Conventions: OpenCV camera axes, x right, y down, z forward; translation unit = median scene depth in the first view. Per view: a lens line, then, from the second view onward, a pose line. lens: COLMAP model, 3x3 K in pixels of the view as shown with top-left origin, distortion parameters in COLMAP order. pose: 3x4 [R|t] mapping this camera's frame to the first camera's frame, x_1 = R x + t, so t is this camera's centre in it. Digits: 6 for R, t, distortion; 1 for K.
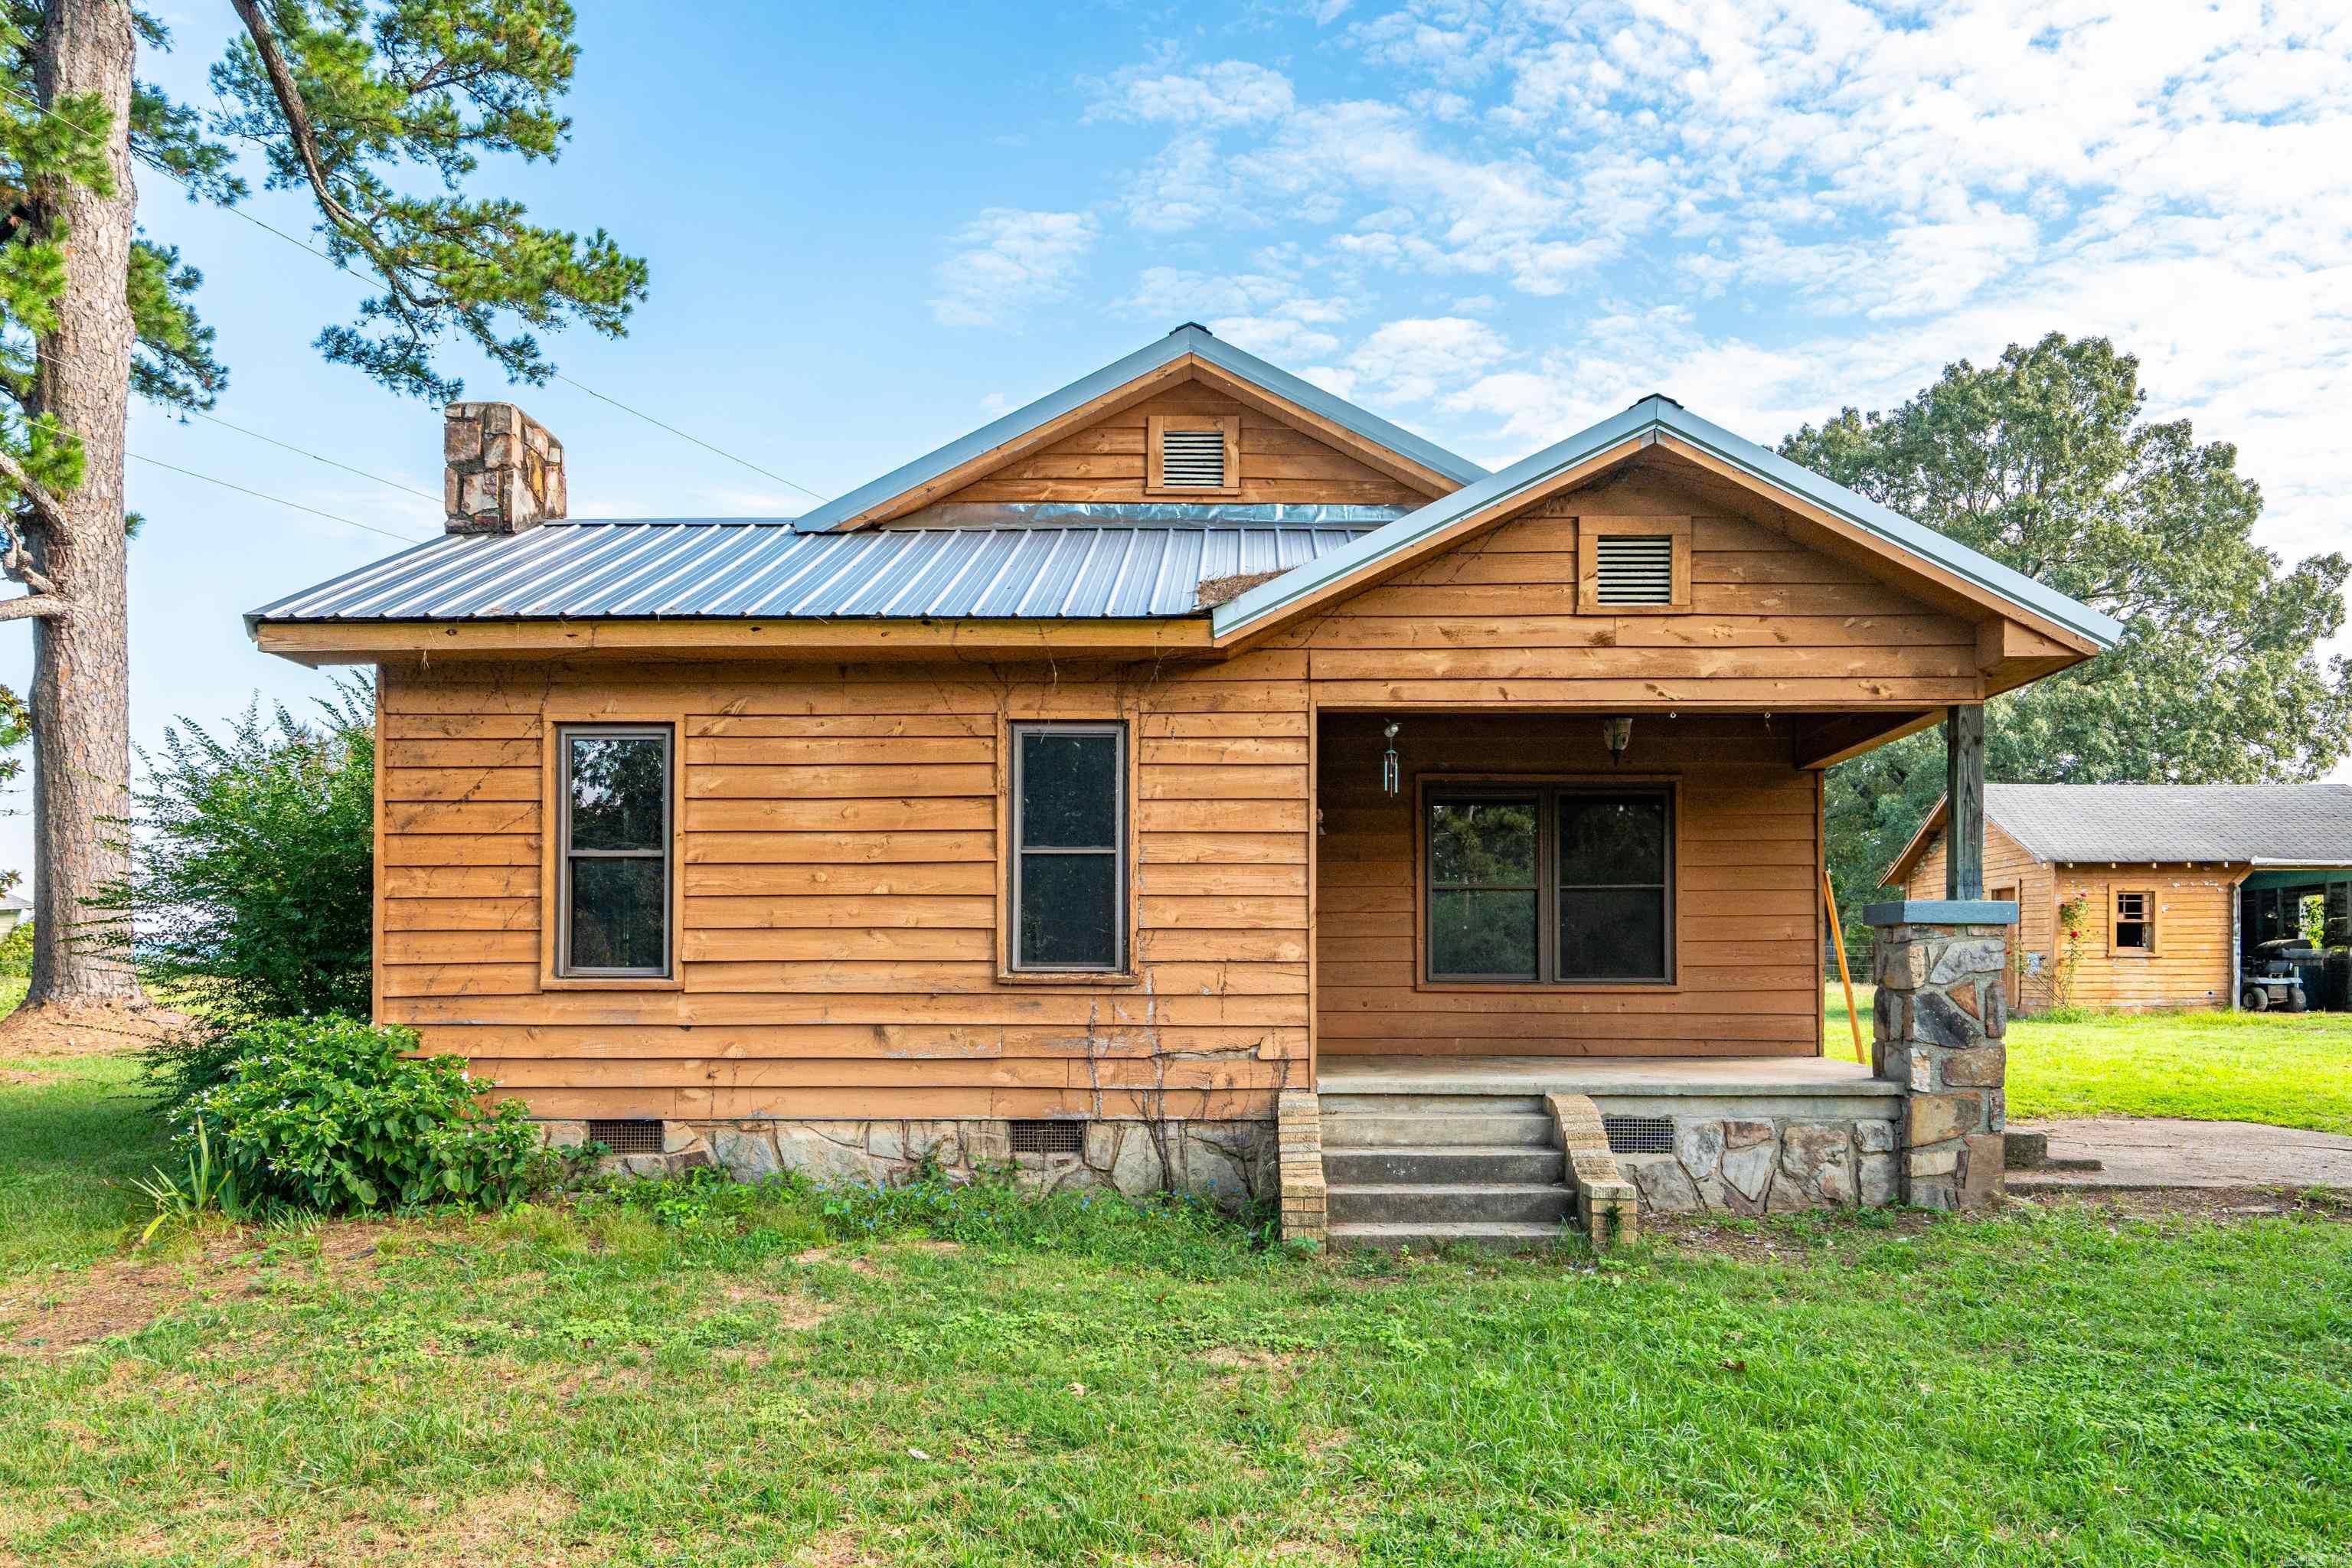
lens RADIAL K [[1651.0, 0, 1252.4], [0, 1651.0, 987.2], [0, 0, 1]] dist [0.001287, -0.005670]
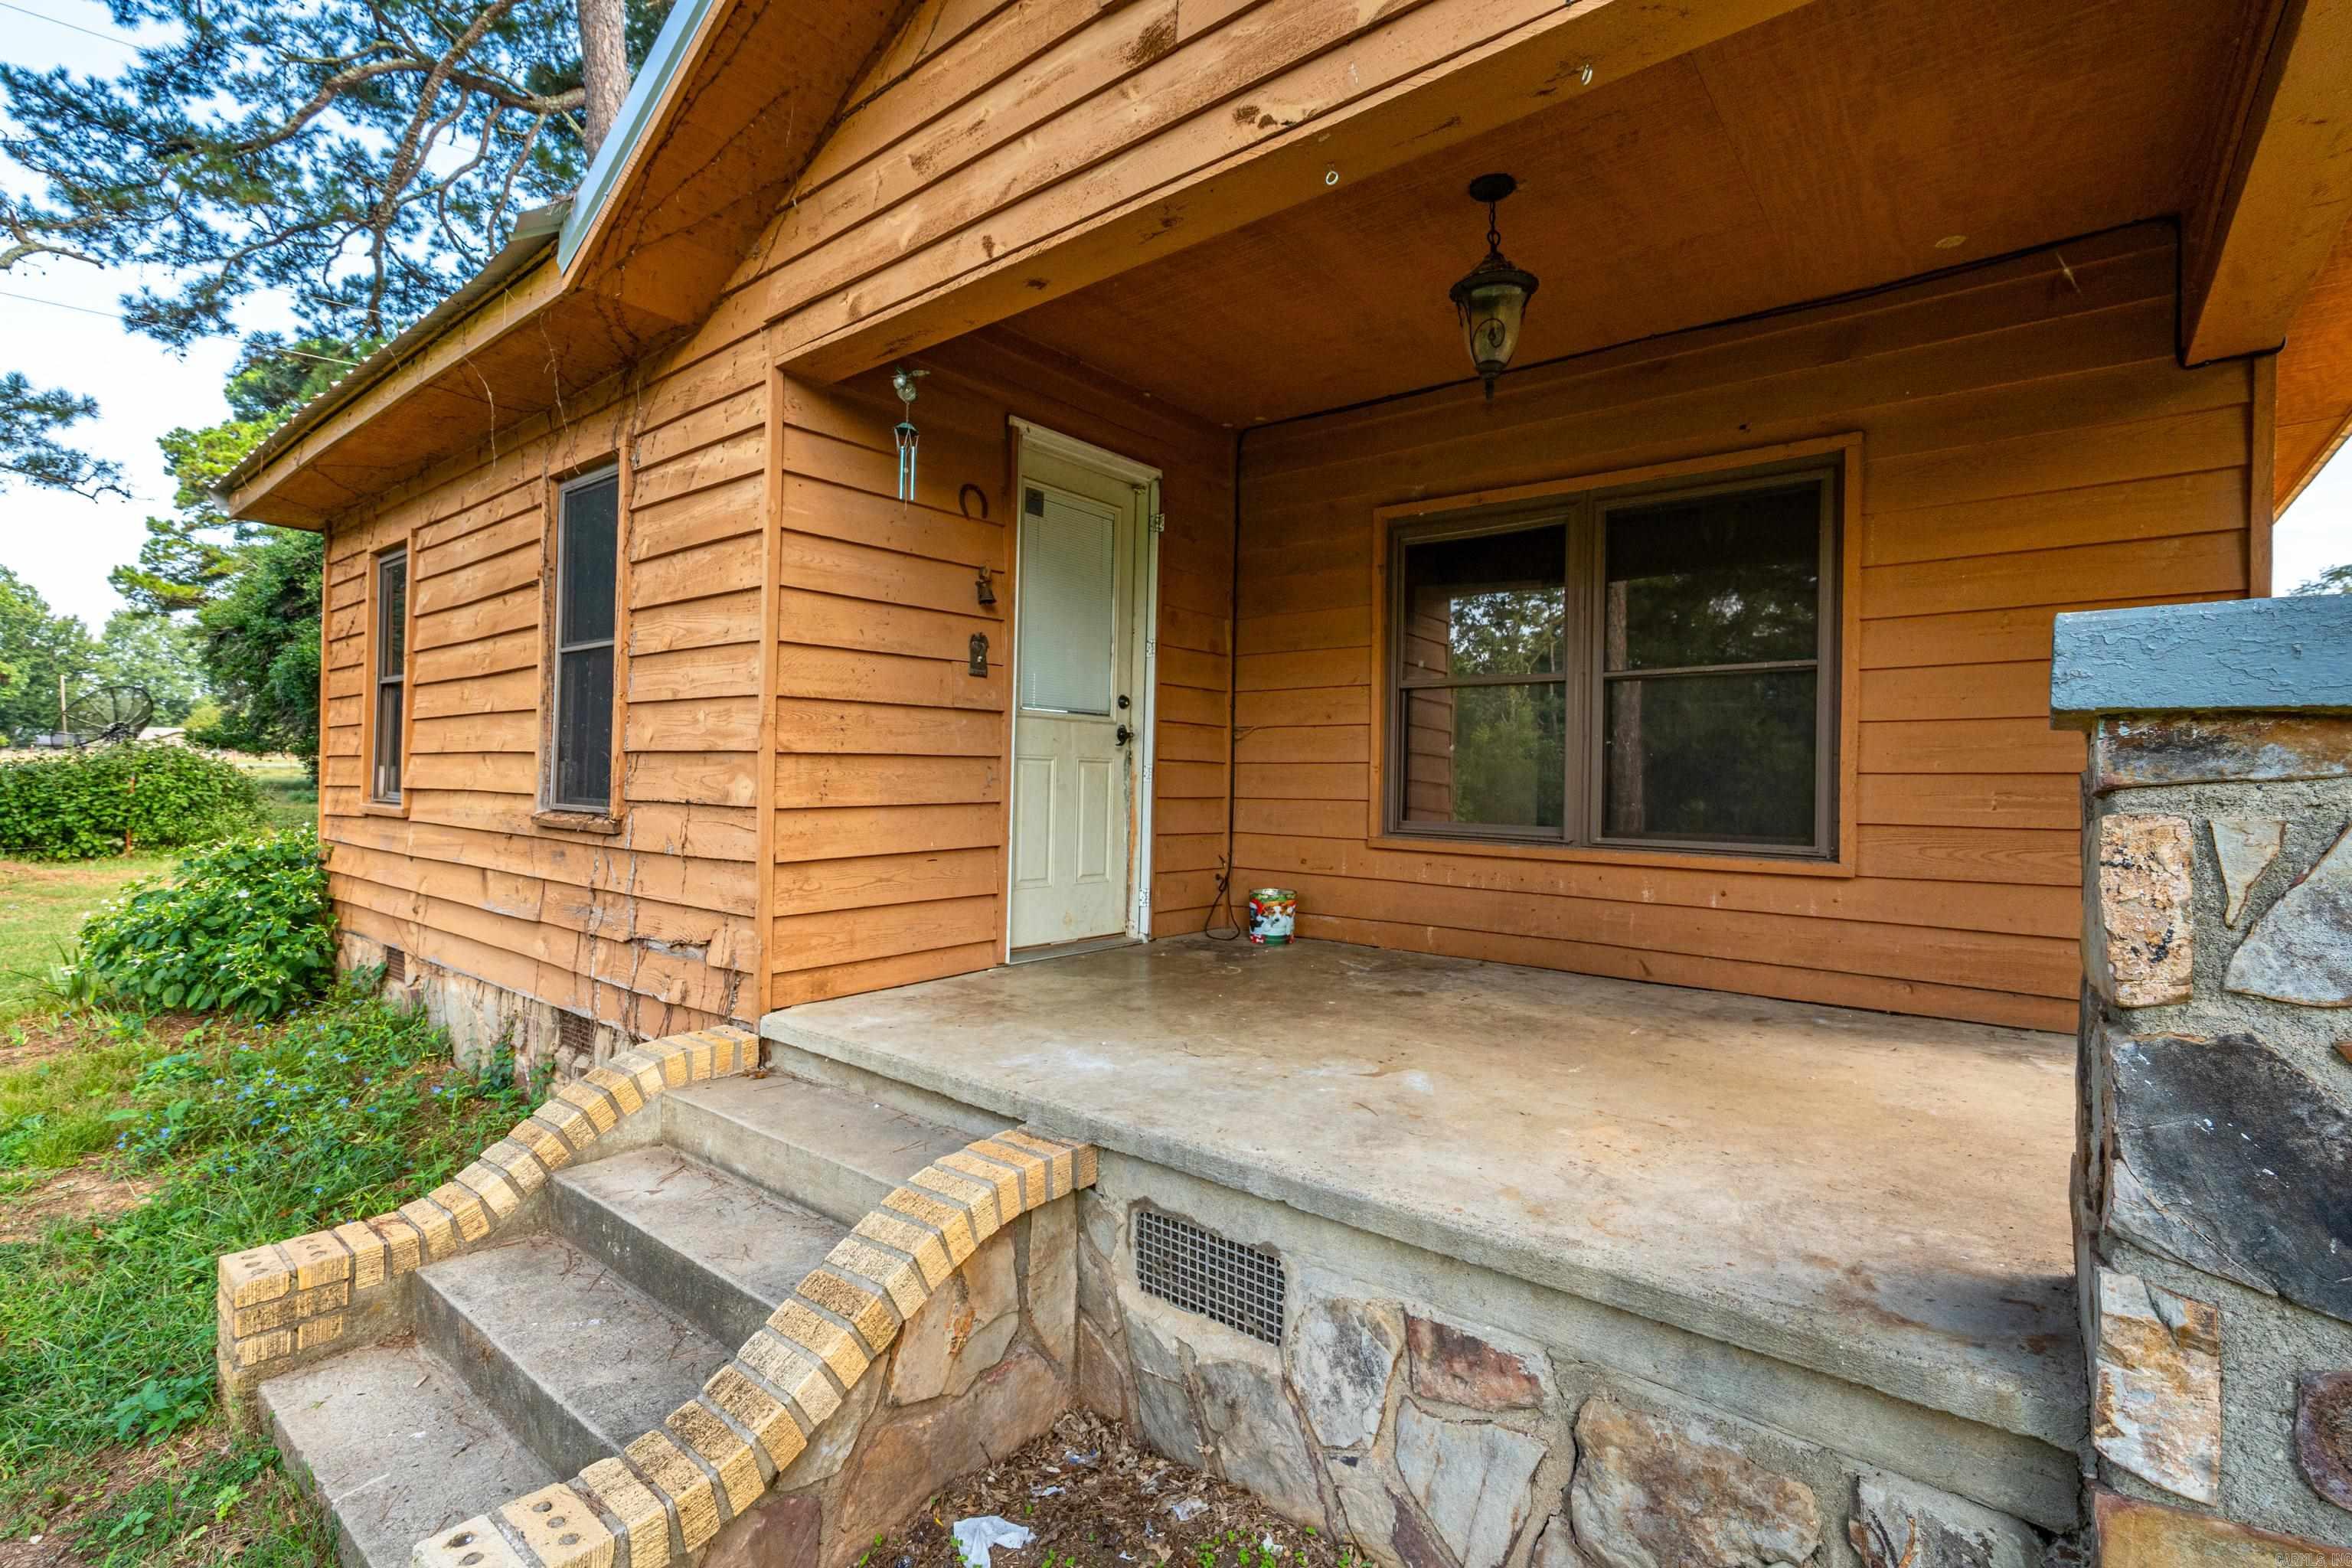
lens RADIAL K [[1071.9, 0, 1177.9], [0, 1071.9, 785.5], [0, 0, 1]] dist [-0.001052, -0.001141]
pose [[0.776382, 0.015186, -0.630079, 0.385770], [-0.018180, 0.999833, 0.001696, -0.026402], [0.630000, 0.010138, 0.776529, 0.794948]]
